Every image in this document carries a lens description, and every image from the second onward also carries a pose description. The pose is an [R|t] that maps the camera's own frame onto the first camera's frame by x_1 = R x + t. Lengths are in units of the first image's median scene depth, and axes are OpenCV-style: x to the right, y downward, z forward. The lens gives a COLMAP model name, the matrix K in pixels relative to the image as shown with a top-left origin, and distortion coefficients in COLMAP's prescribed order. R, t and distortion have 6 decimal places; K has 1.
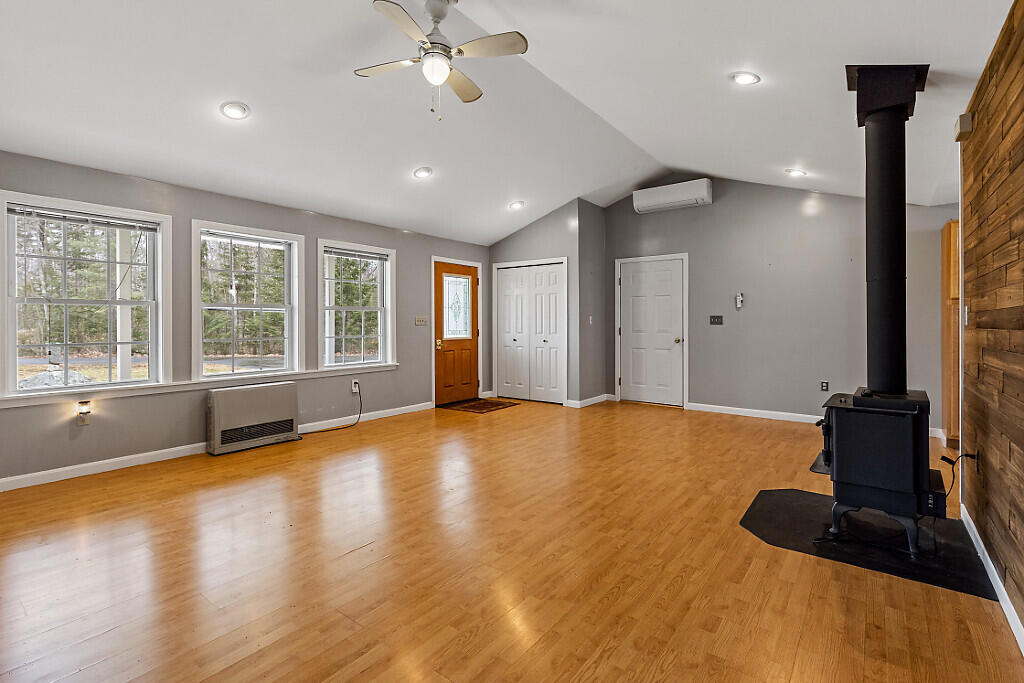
lens RADIAL K [[473.0, 0, 511.4], [0, 473.0, 322.4], [0, 0, 1]] dist [0.004364, -0.000320]
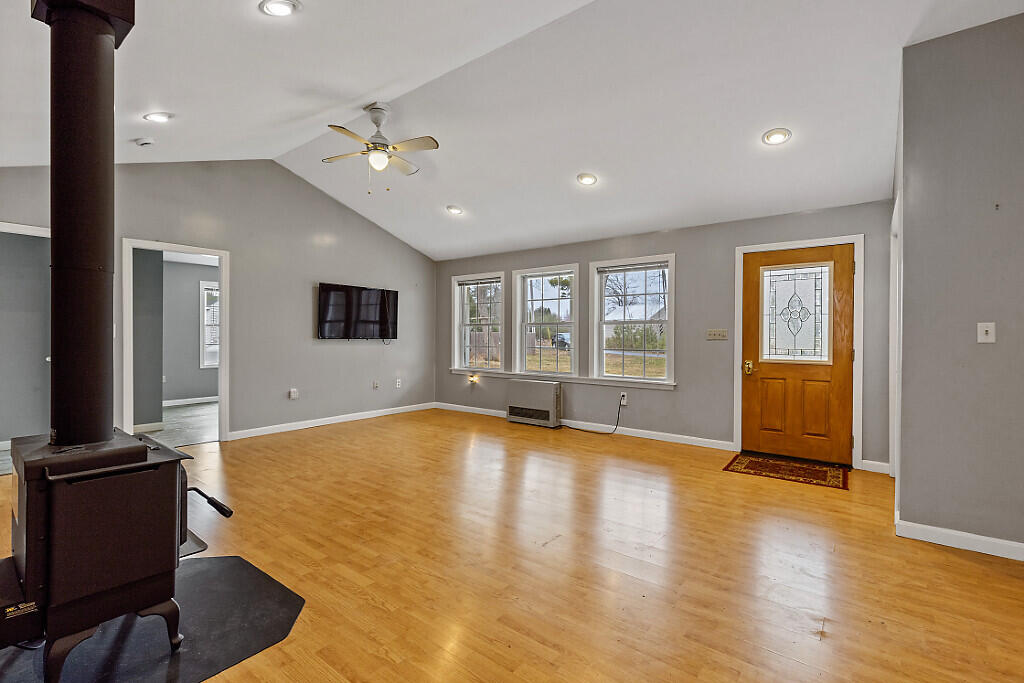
lens RADIAL K [[471.7, 0, 505.6], [0, 471.7, 338.9], [0, 0, 1]] dist [0.002146, -0.000798]
pose [[-0.019037, 0.007573, -0.999790, 0.639204], [-0.004462, 0.999961, 0.007660, -0.000683], [0.999809, 0.004607, -0.019002, 0.710907]]
